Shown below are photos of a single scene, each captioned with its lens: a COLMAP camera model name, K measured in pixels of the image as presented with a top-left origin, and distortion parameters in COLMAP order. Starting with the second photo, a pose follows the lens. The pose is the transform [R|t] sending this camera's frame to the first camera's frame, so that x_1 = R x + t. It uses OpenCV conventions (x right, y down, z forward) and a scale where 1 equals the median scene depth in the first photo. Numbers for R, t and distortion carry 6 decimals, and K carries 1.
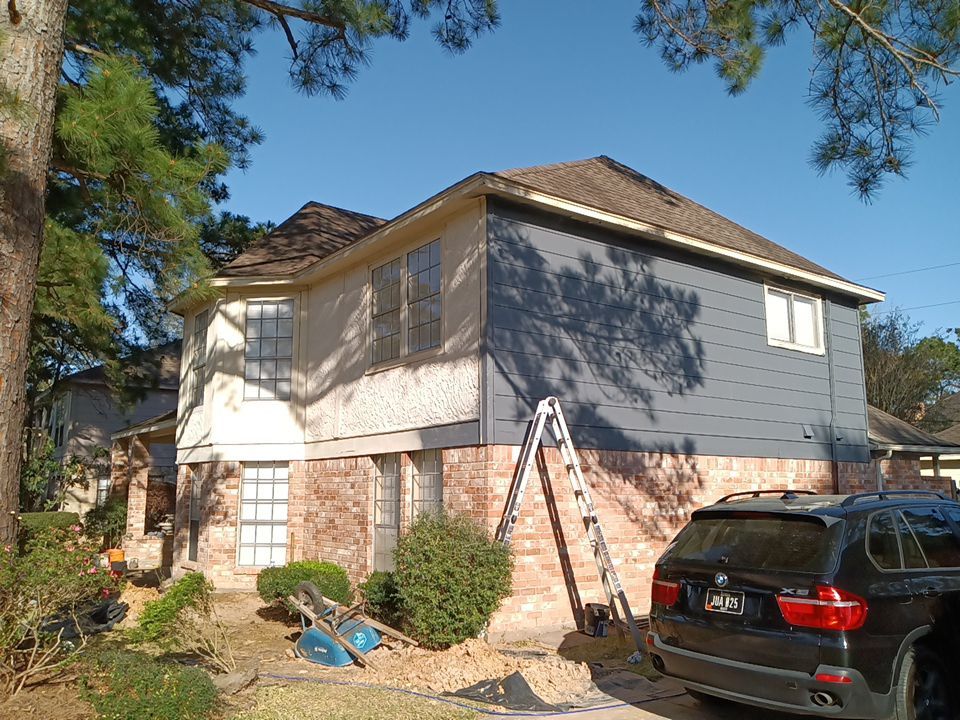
lens RADIAL K [[769.4, 0, 480.0], [0, 769.4, 360.0], [0, 0, 1]] dist [0.074047, -0.134603]
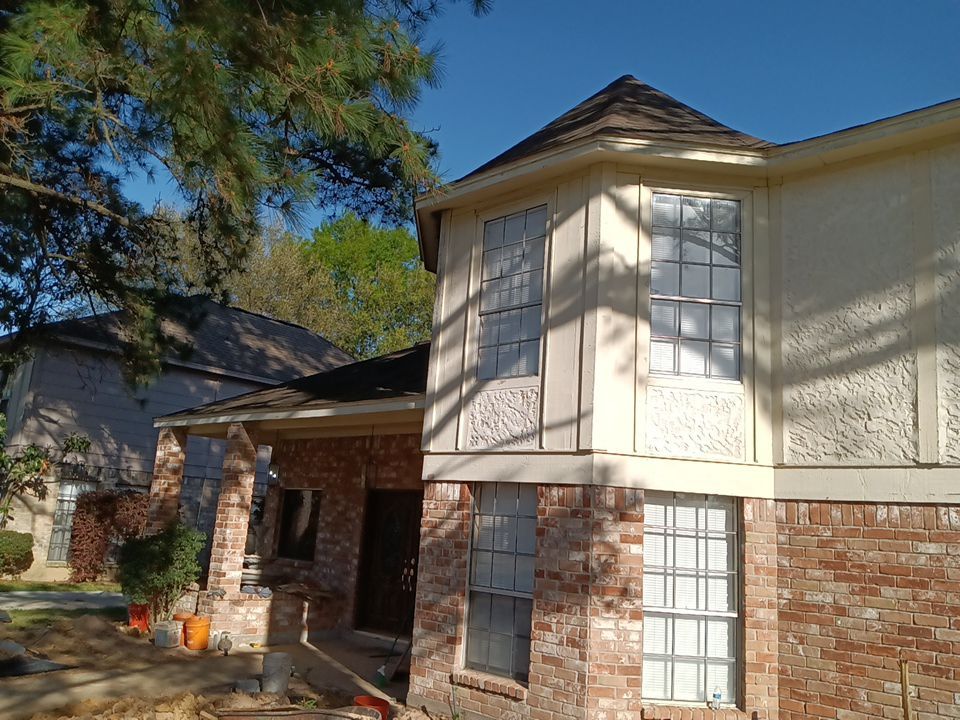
lens RADIAL K [[769.4, 0, 480.0], [0, 769.4, 360.0], [0, 0, 1]] dist [0.074047, -0.134603]
pose [[0.974224, 0.111334, 0.196195, -0.608632], [-0.103678, 0.993408, -0.048901, 0.094600], [-0.200346, 0.027300, 0.979345, 0.597843]]
